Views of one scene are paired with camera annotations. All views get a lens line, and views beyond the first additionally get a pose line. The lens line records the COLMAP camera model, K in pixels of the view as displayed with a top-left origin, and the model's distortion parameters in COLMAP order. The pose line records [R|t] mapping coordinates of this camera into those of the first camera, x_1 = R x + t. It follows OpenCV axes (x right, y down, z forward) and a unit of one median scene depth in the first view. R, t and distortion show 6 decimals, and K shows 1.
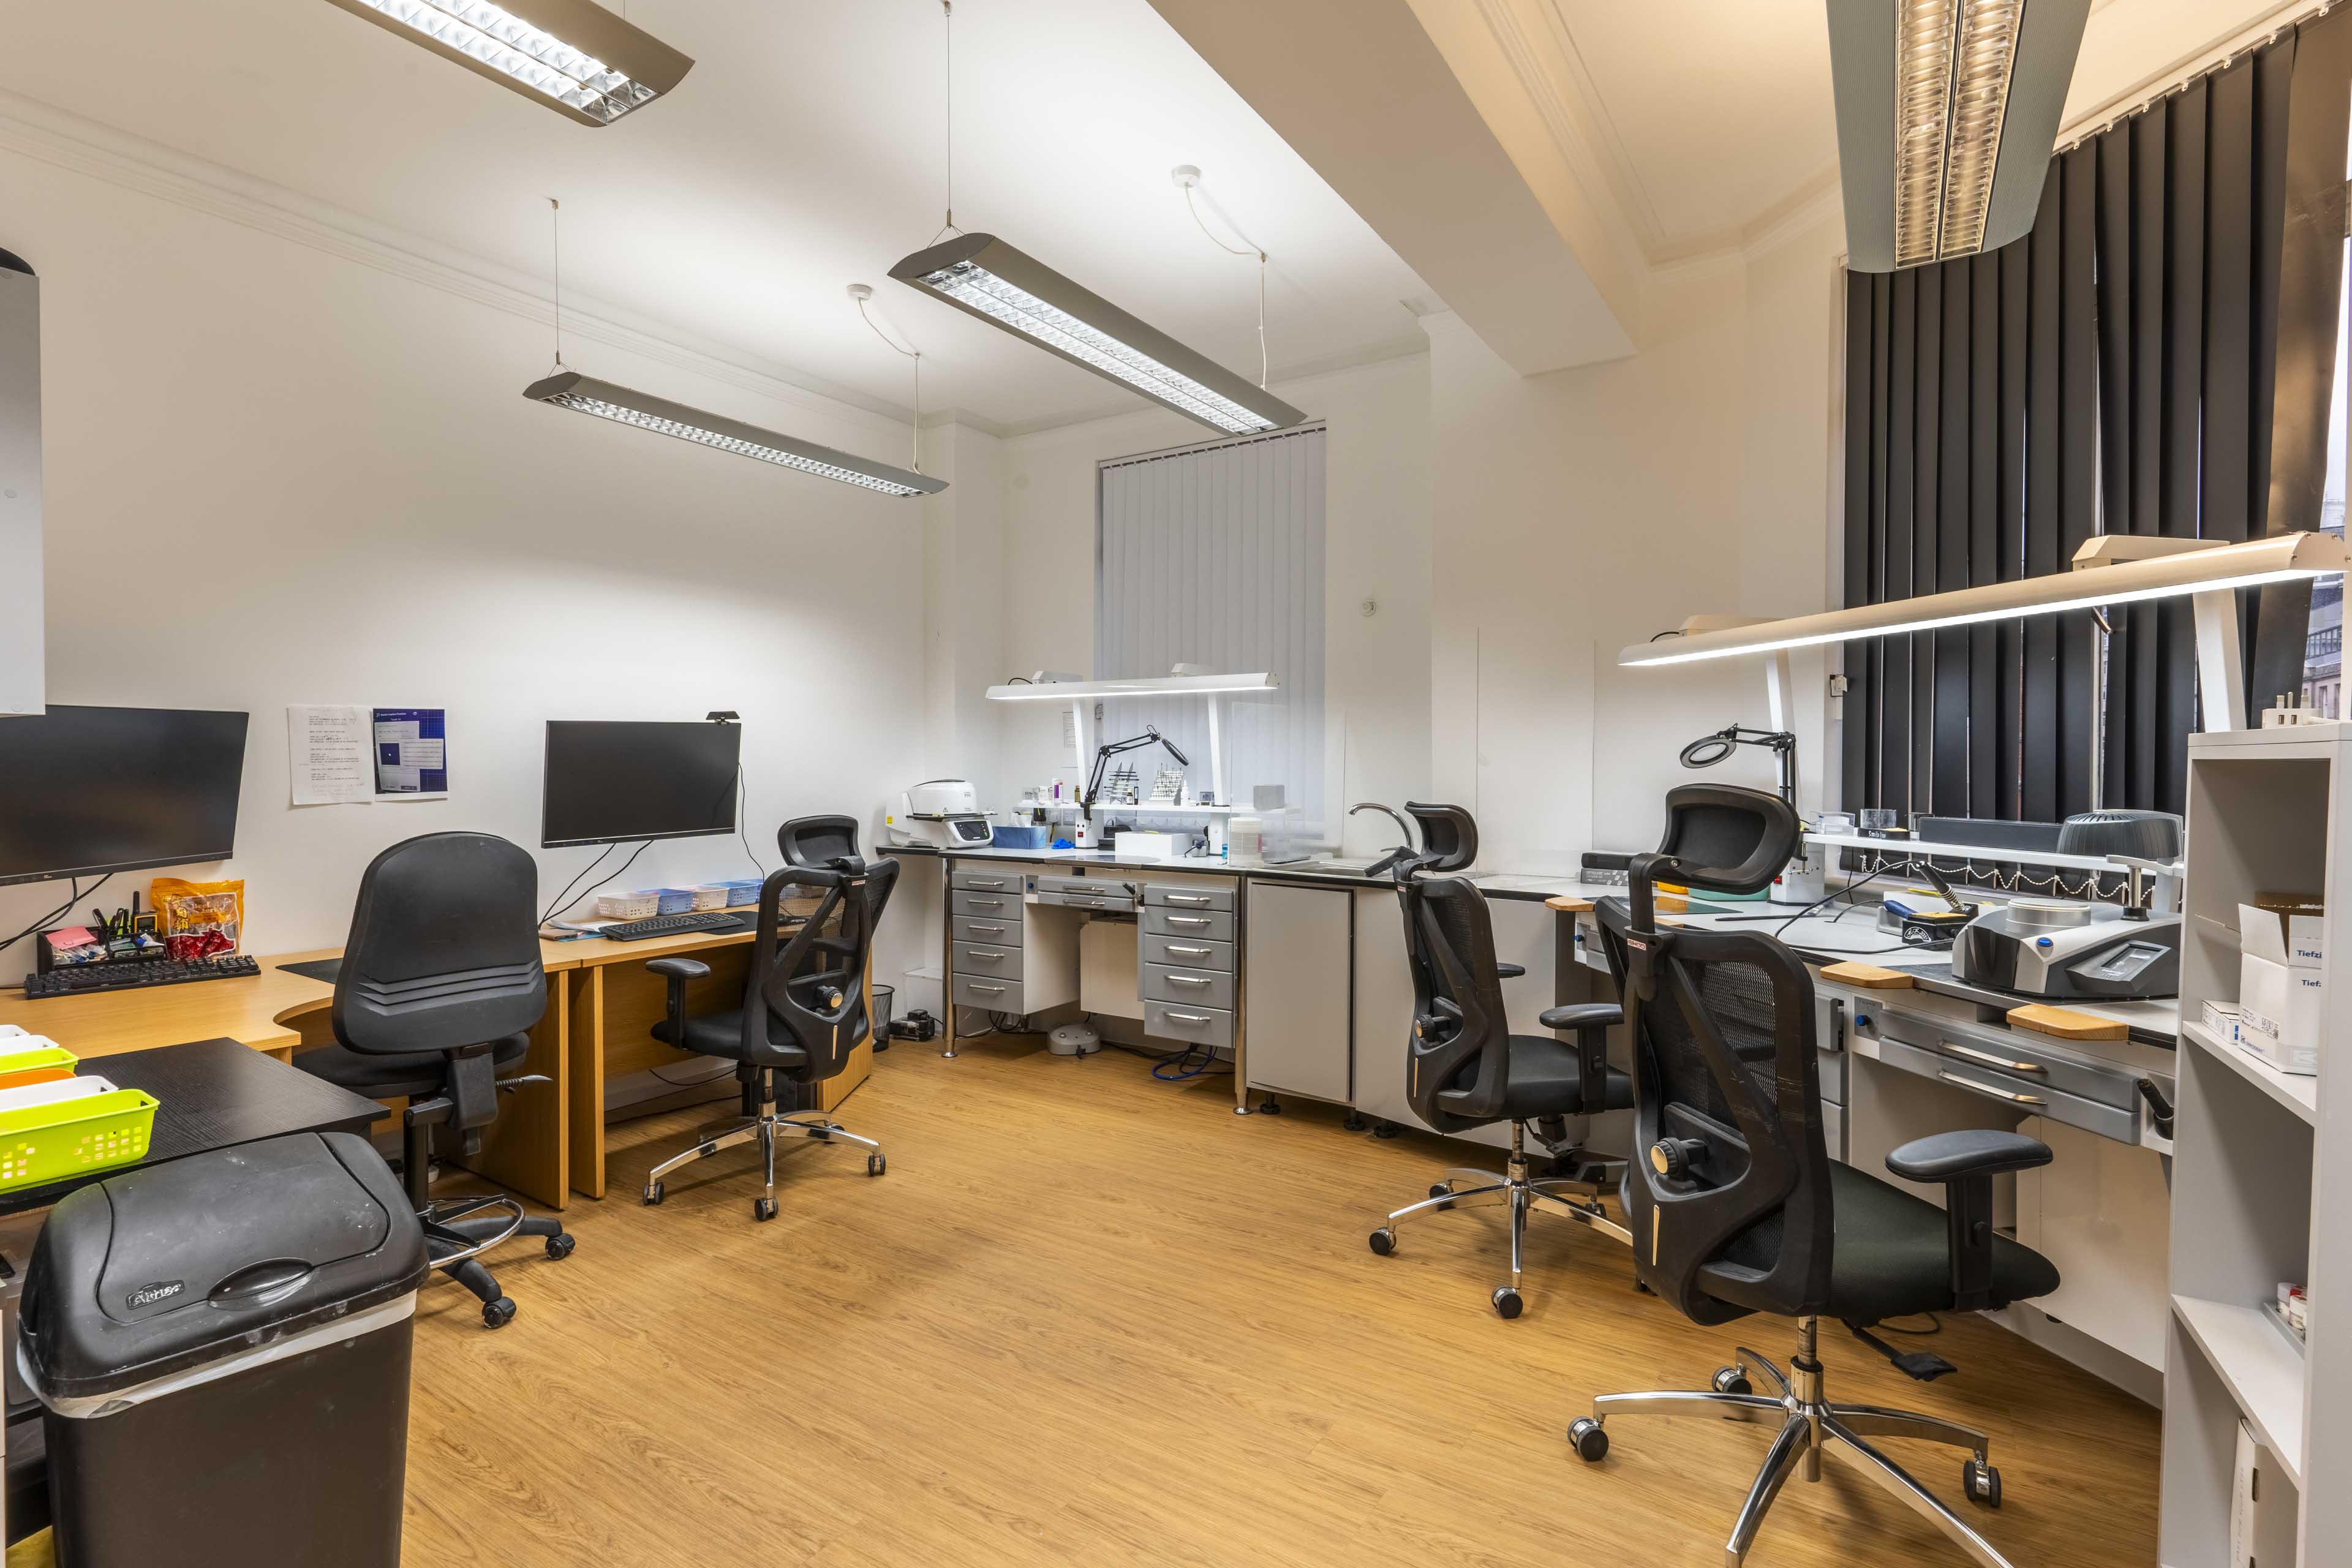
lens RADIAL K [[1121.9, 0, 1167.6], [0, 1121.9, 777.2], [0, 0, 1]] dist [0.004919, -0.001975]
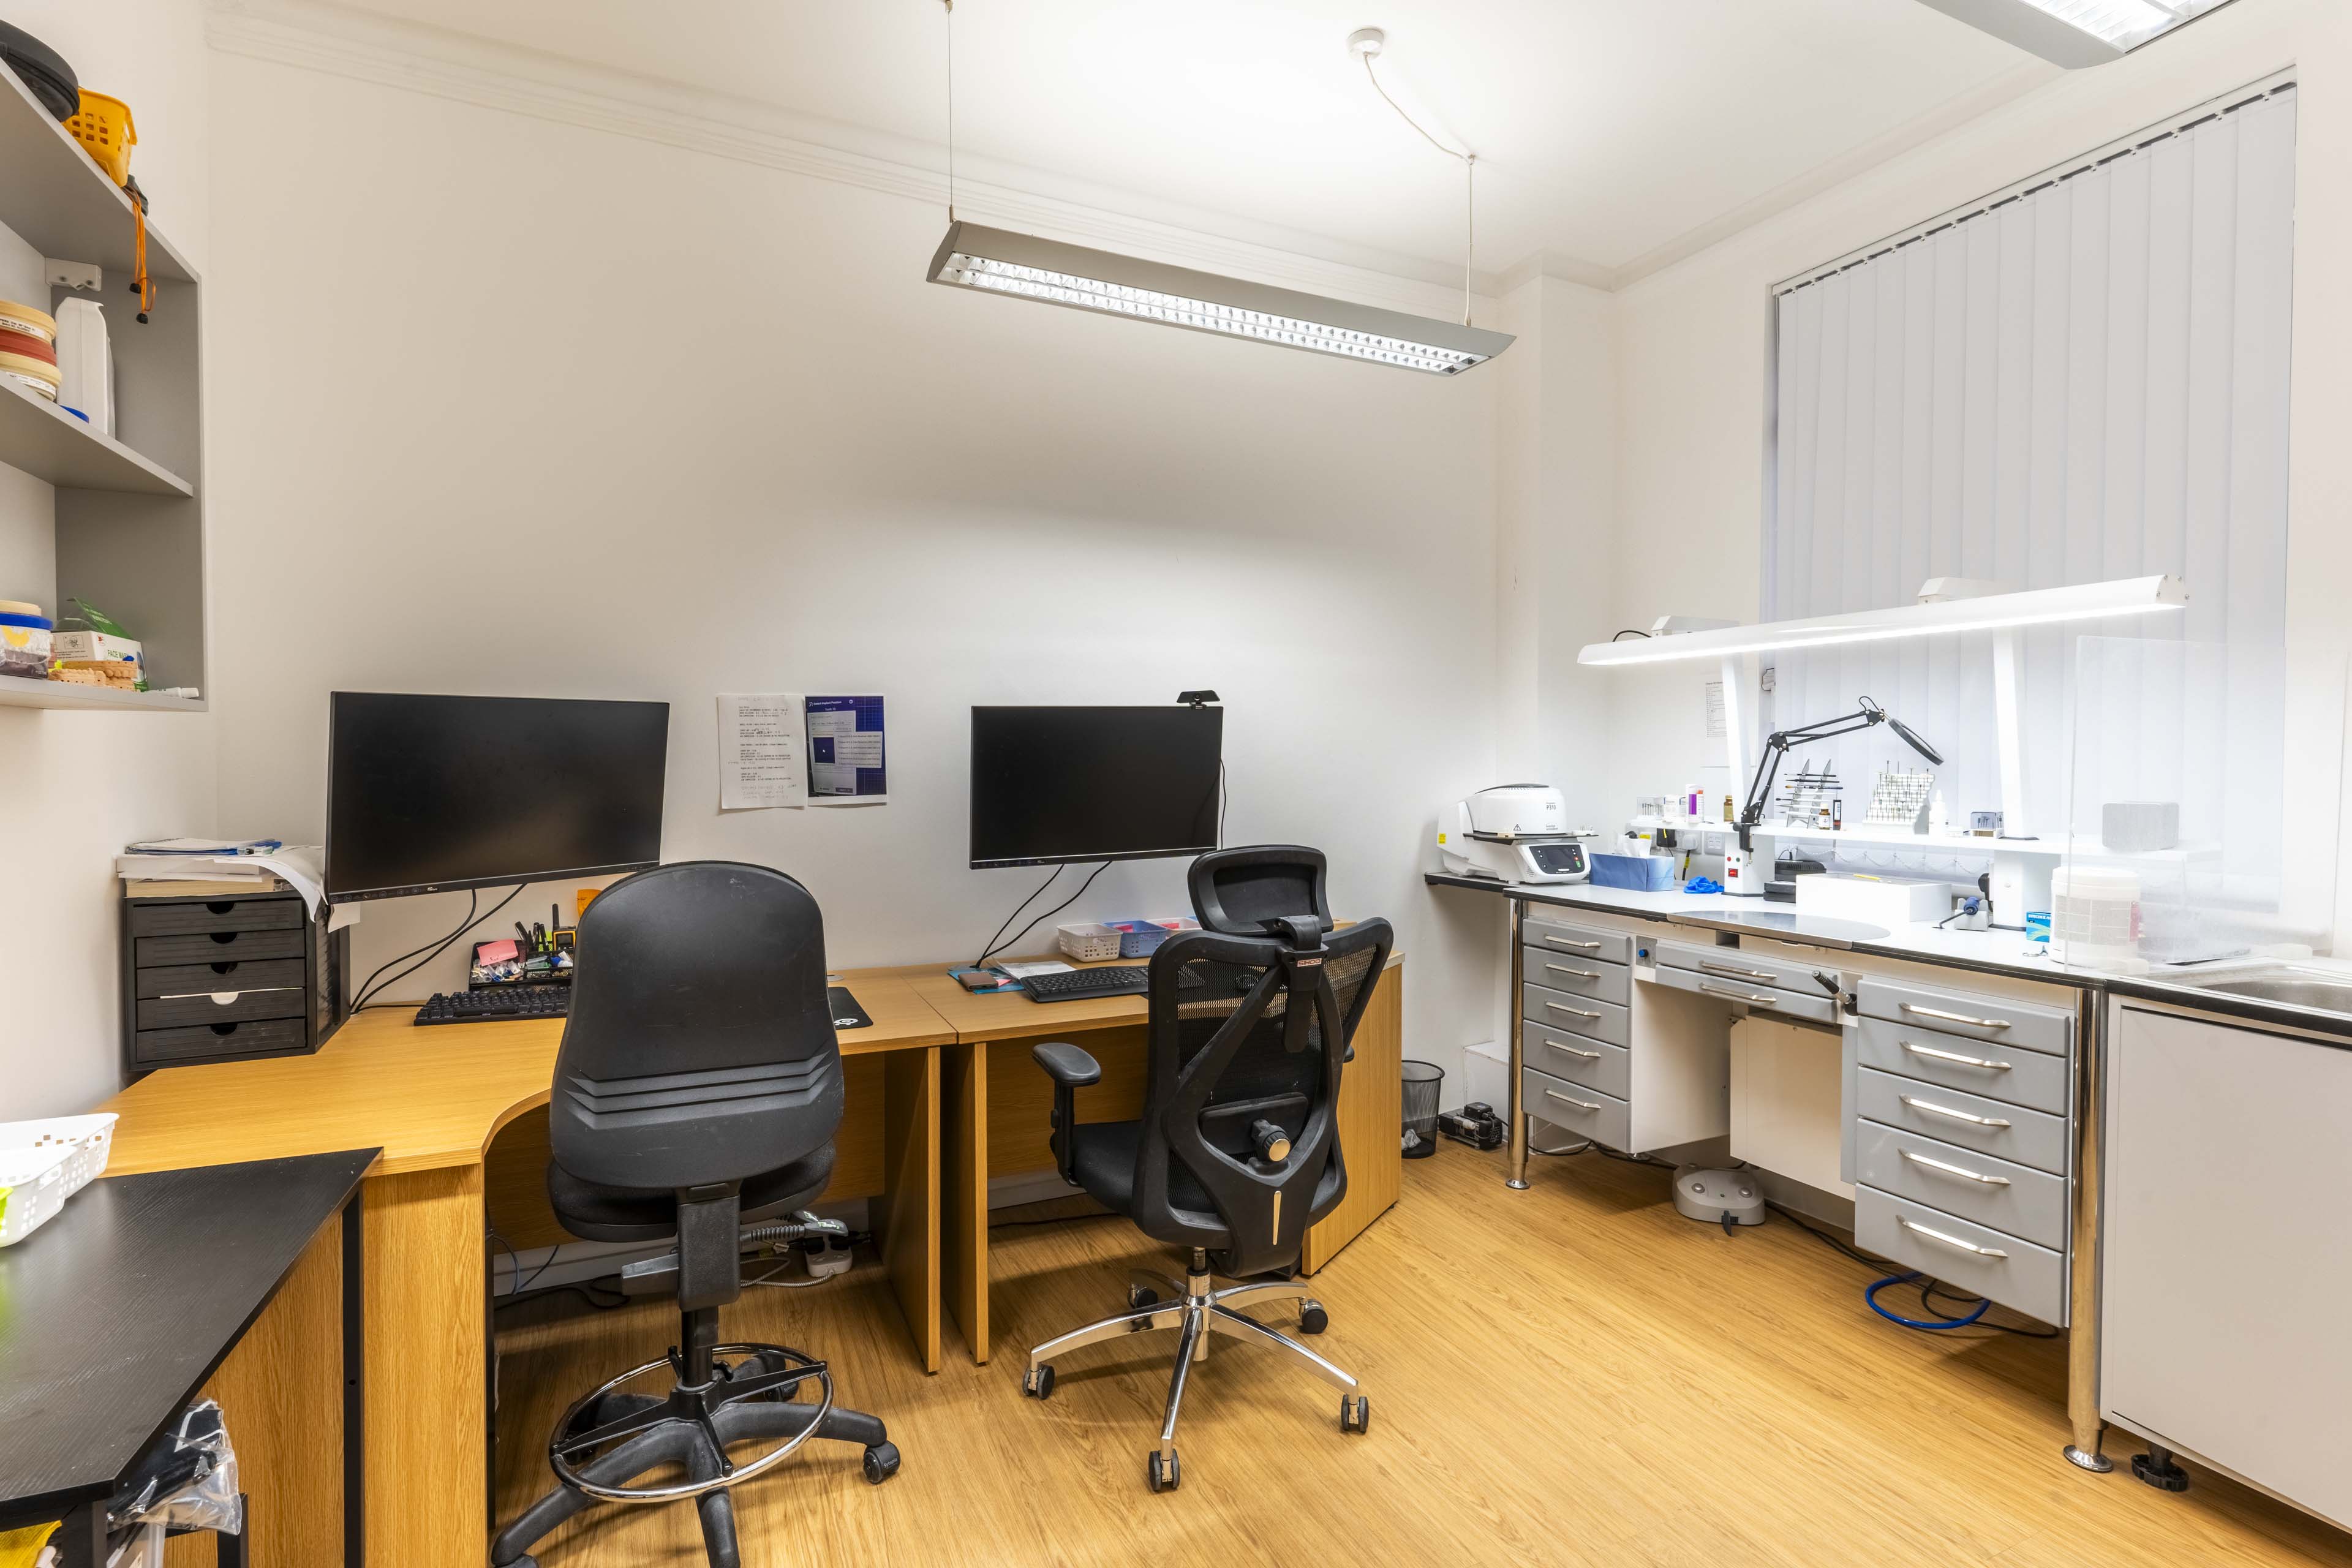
lens RADIAL K [[1121.9, 0, 1173.8], [0, 1121.9, 783.6], [0, 0, 1]] dist [0.004919, -0.001975]
pose [[0.855177, 0.010688, -0.518226, -0.024868], [-0.006097, 0.999926, 0.010562, -0.005217], [0.518300, -0.005873, 0.855178, 0.373530]]
